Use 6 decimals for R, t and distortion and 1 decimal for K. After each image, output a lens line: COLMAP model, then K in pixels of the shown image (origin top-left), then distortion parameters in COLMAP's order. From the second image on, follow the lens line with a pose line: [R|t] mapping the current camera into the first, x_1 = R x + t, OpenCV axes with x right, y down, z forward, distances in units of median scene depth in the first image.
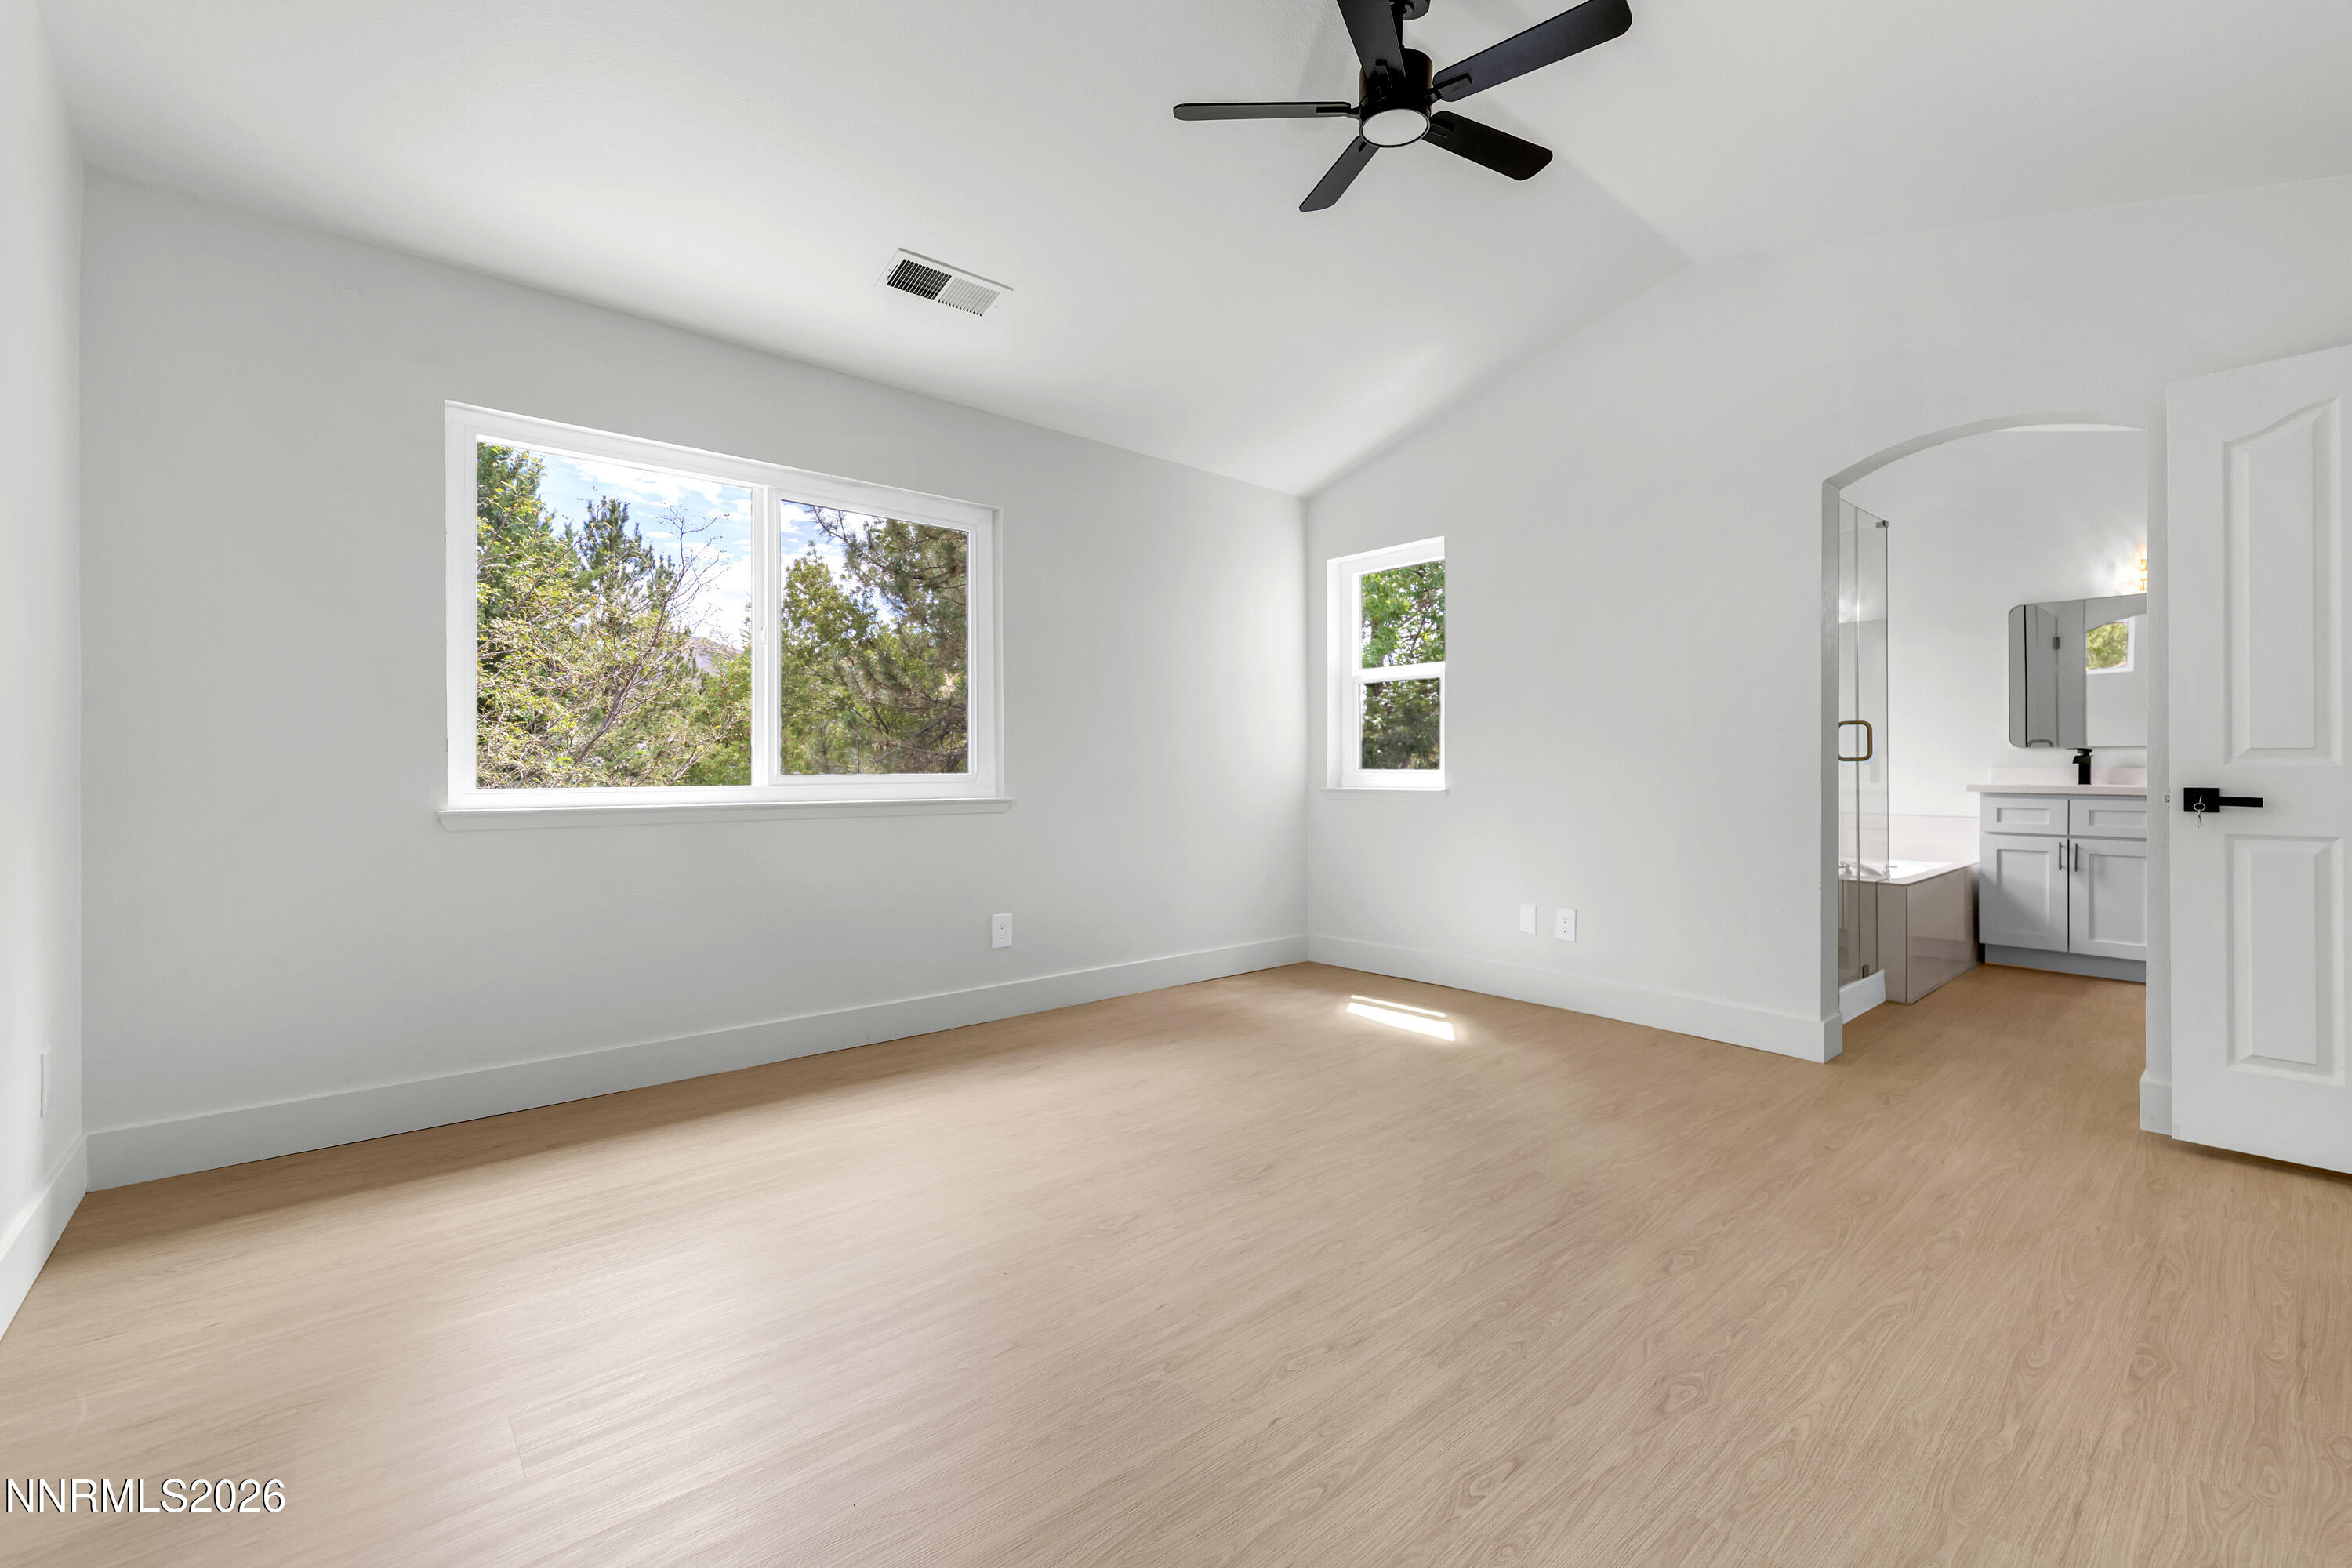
lens RADIAL K [[957.5, 0, 1169.8], [0, 957.5, 775.5], [0, 0, 1]] dist [-0.000916, -0.000911]
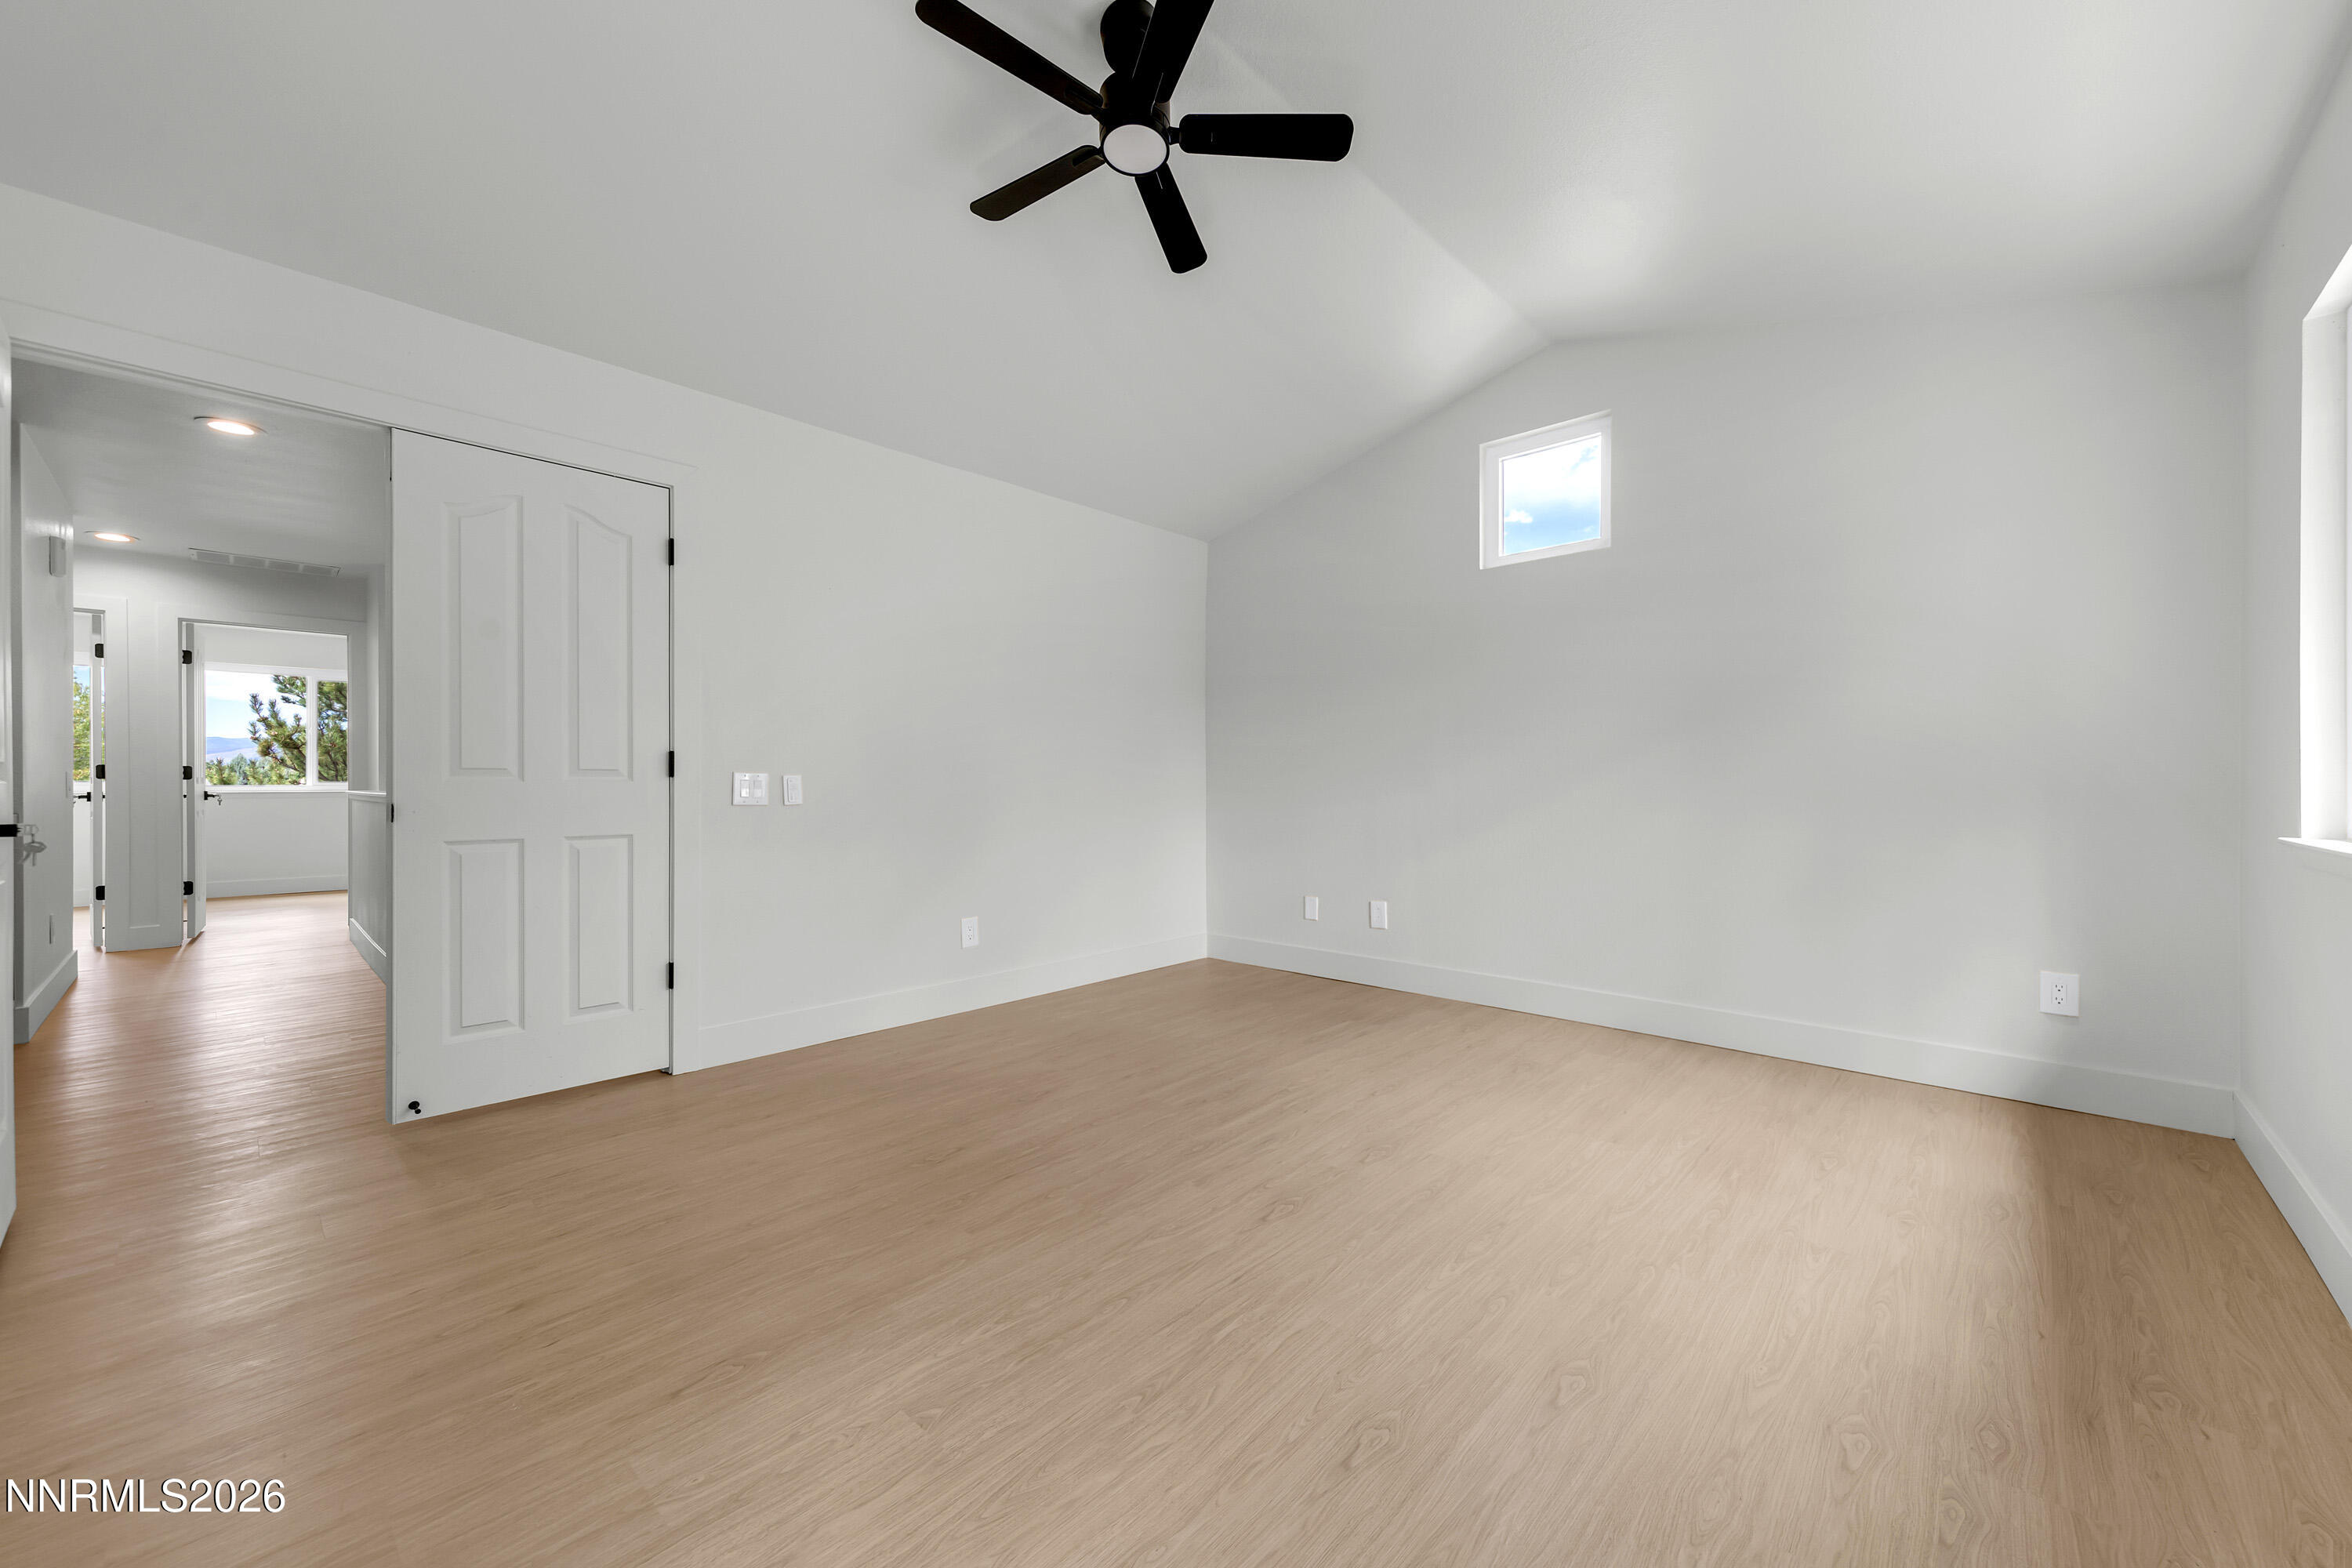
lens RADIAL K [[957.5, 0, 1169.8], [0, 957.5, 775.5], [0, 0, 1]] dist [-0.000916, -0.000911]
pose [[-0.993549, 0.001371, -0.113394, 0.323223], [0.001562, 0.999998, -0.001590, -0.014793], [0.113391, -0.001757, -0.993549, 2.071600]]
